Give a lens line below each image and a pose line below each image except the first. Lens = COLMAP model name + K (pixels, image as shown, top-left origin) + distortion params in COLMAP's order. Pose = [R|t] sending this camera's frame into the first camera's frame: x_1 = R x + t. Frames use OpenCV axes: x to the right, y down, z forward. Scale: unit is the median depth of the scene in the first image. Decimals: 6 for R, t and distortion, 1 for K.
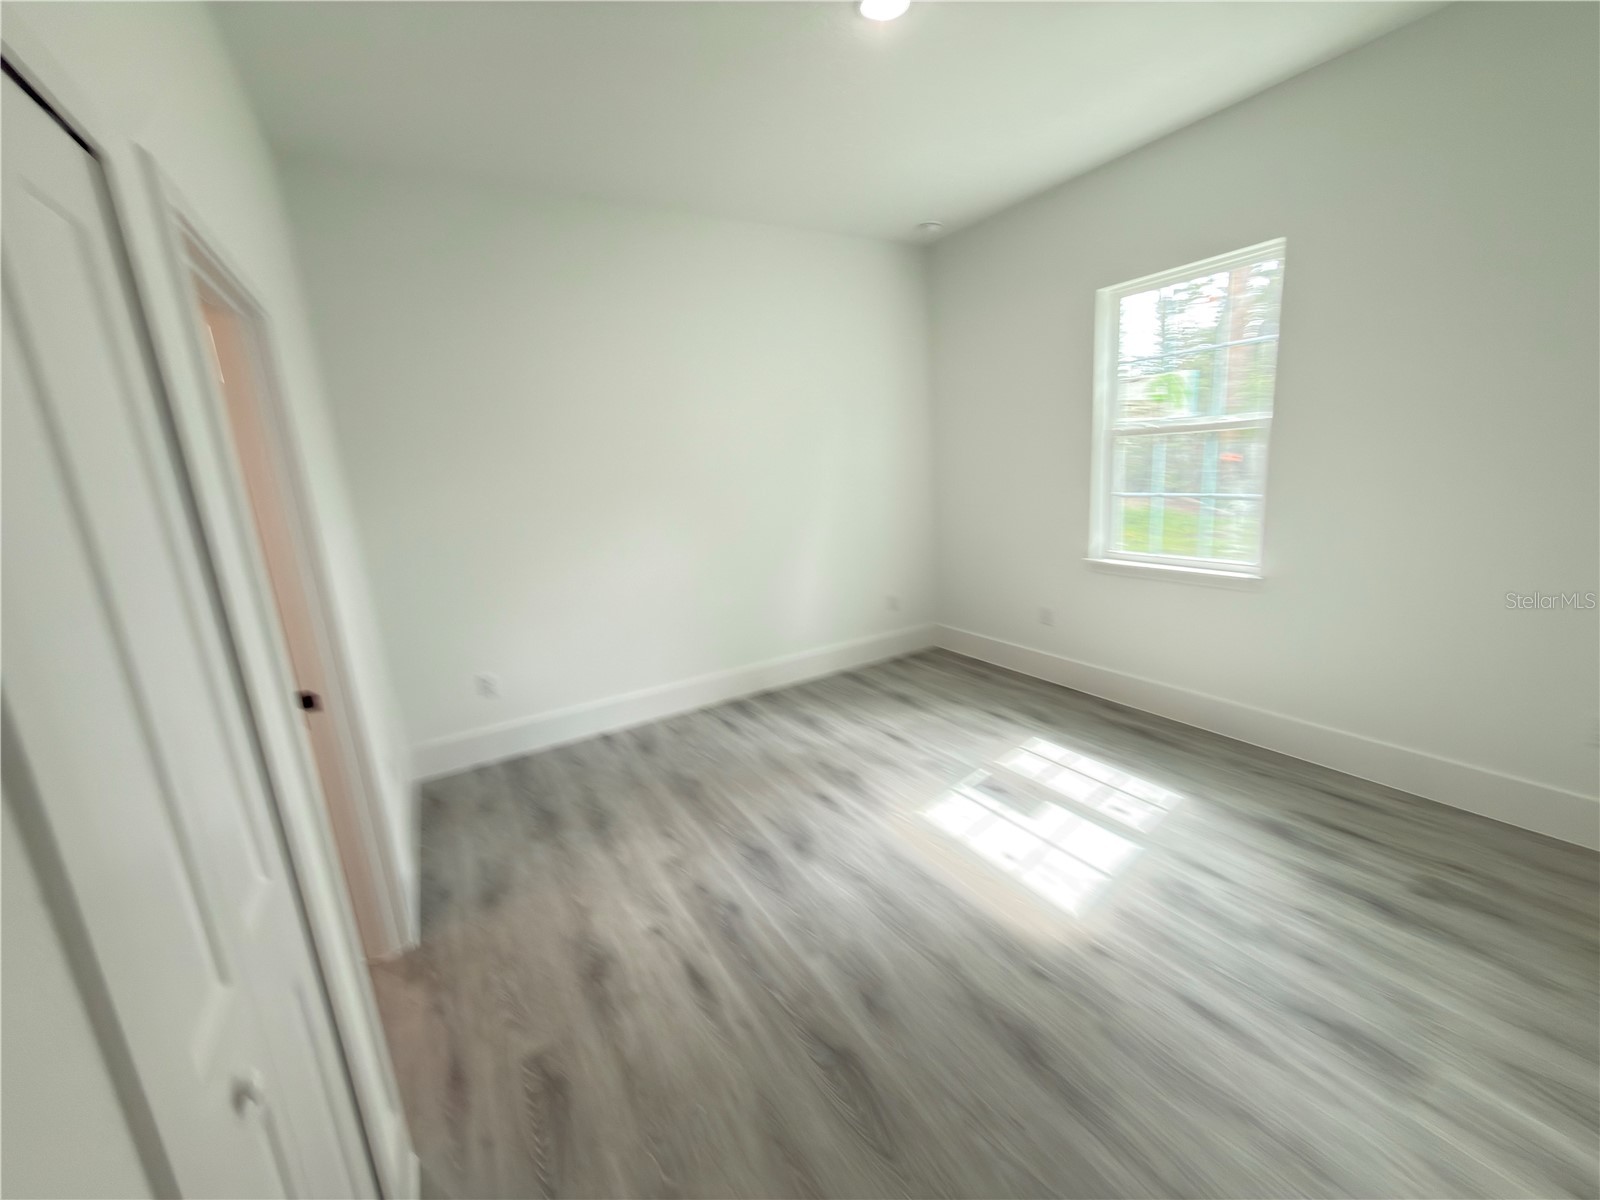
lens RADIAL K [[637.4, 0, 801.7], [0, 637.4, 596.6], [0, 0, 1]] dist [-0.001958, 0.000479]
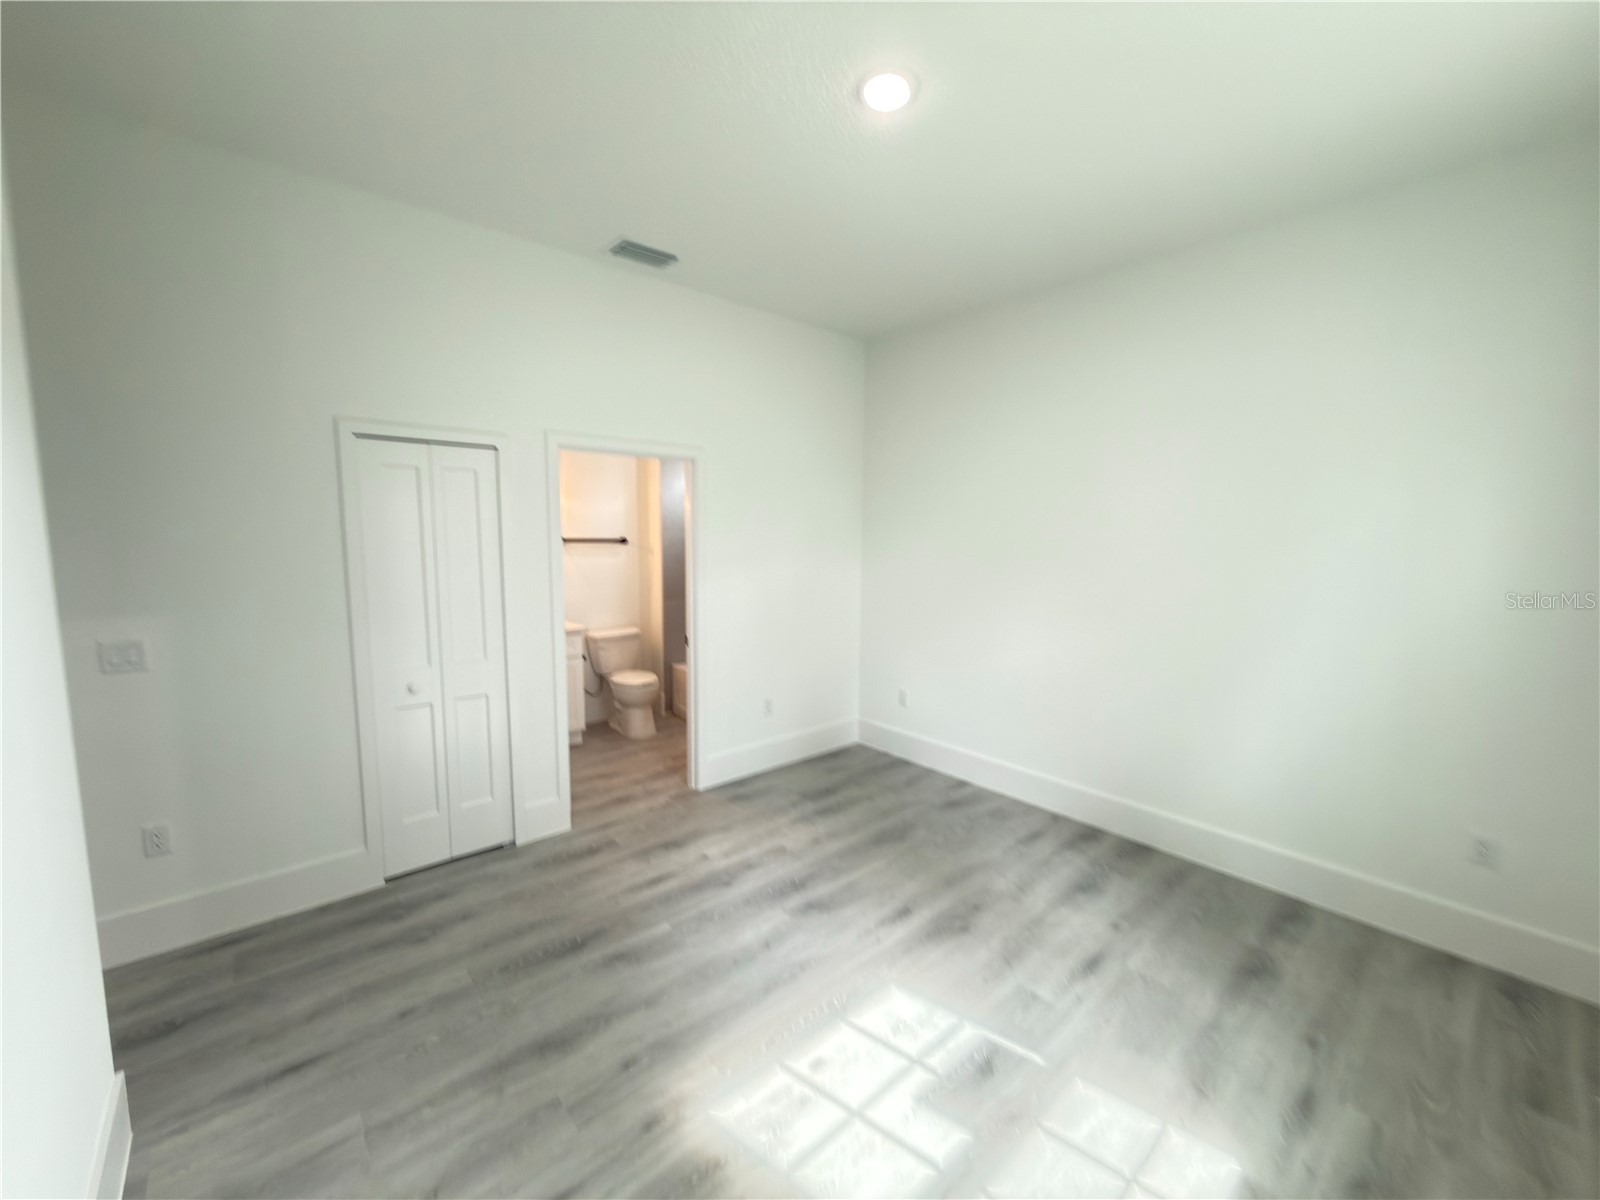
lens RADIAL K [[637.4, 0, 794.5], [0, 637.4, 599.4], [0, 0, 1]] dist [-0.001958, 0.000479]
pose [[0.178747, 0.173562, -0.968466, 0.853957], [-0.228908, 0.964644, 0.130628, -0.211233], [0.956896, 0.198340, 0.212157, 0.598103]]
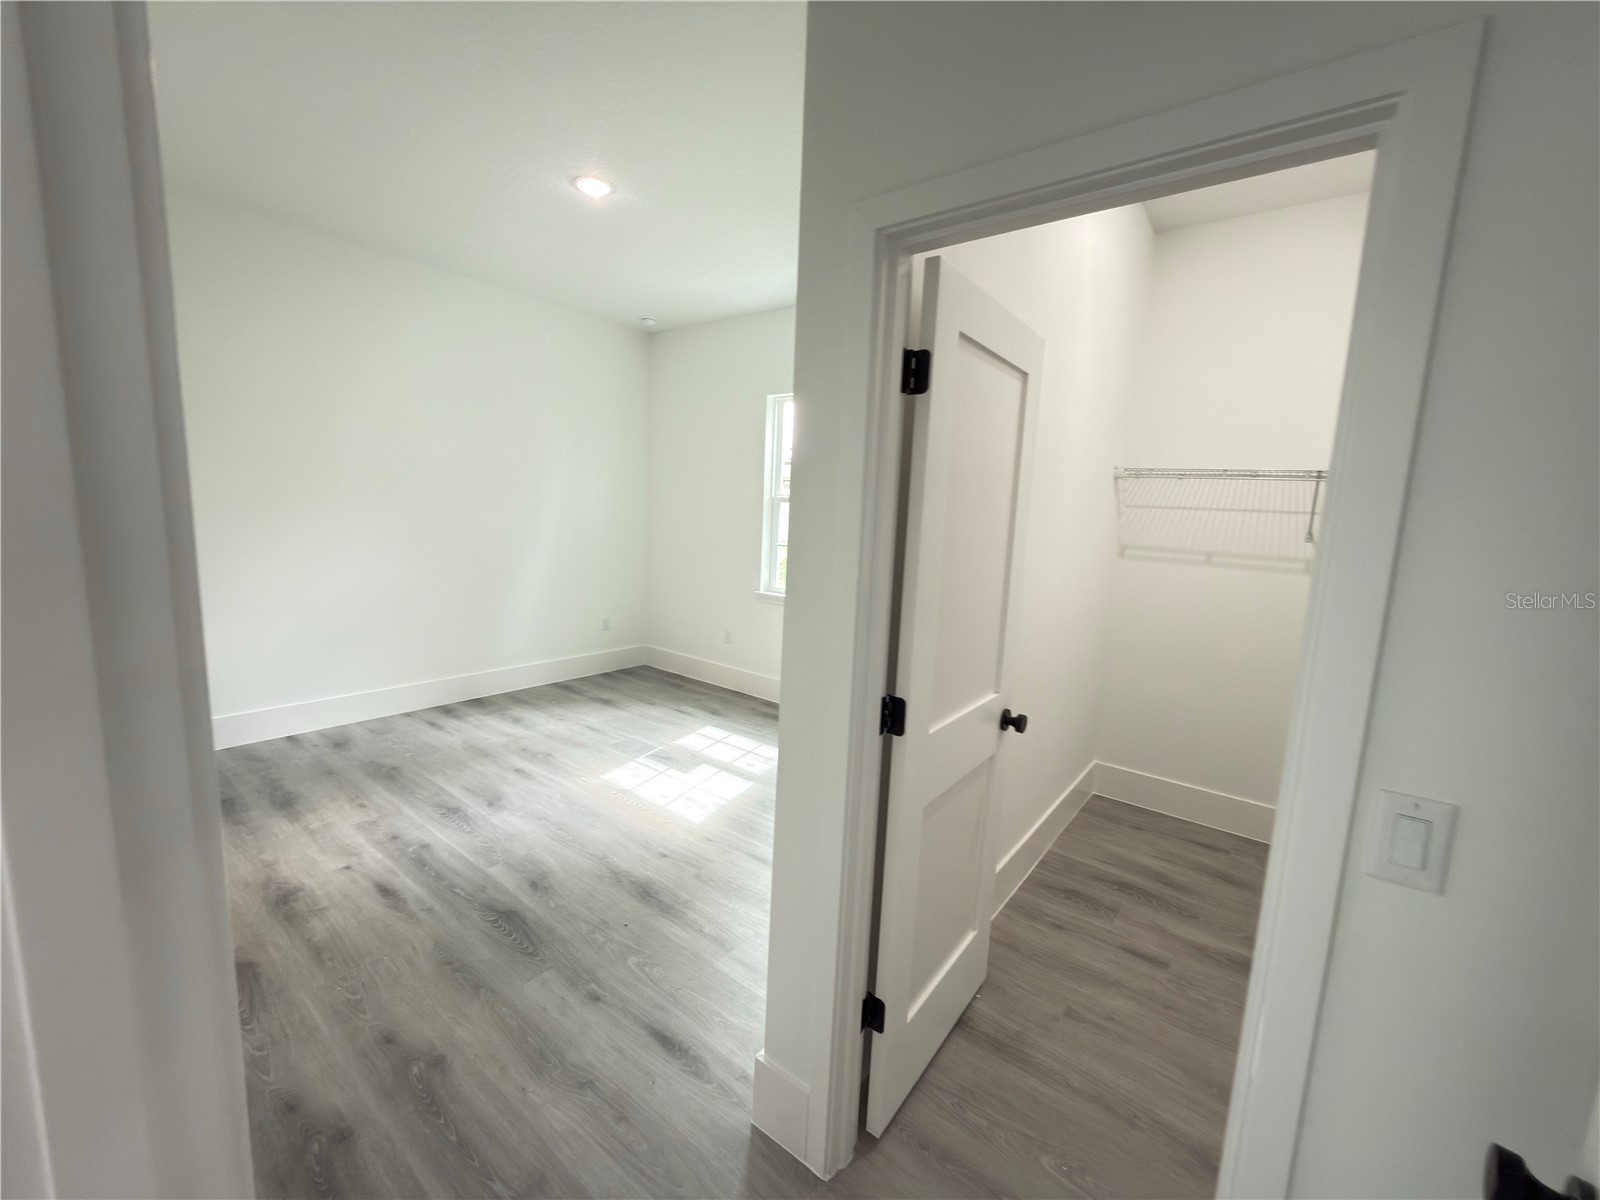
lens RADIAL K [[637.4, 0, 803.7], [0, 637.4, 595.8], [0, 0, 1]] dist [-0.001958, 0.000479]
pose [[0.922269, 0.058469, 0.382102, 0.052822], [-0.027717, 0.995952, -0.085501, 0.081090], [-0.385554, 0.068264, 0.920156, -0.333337]]
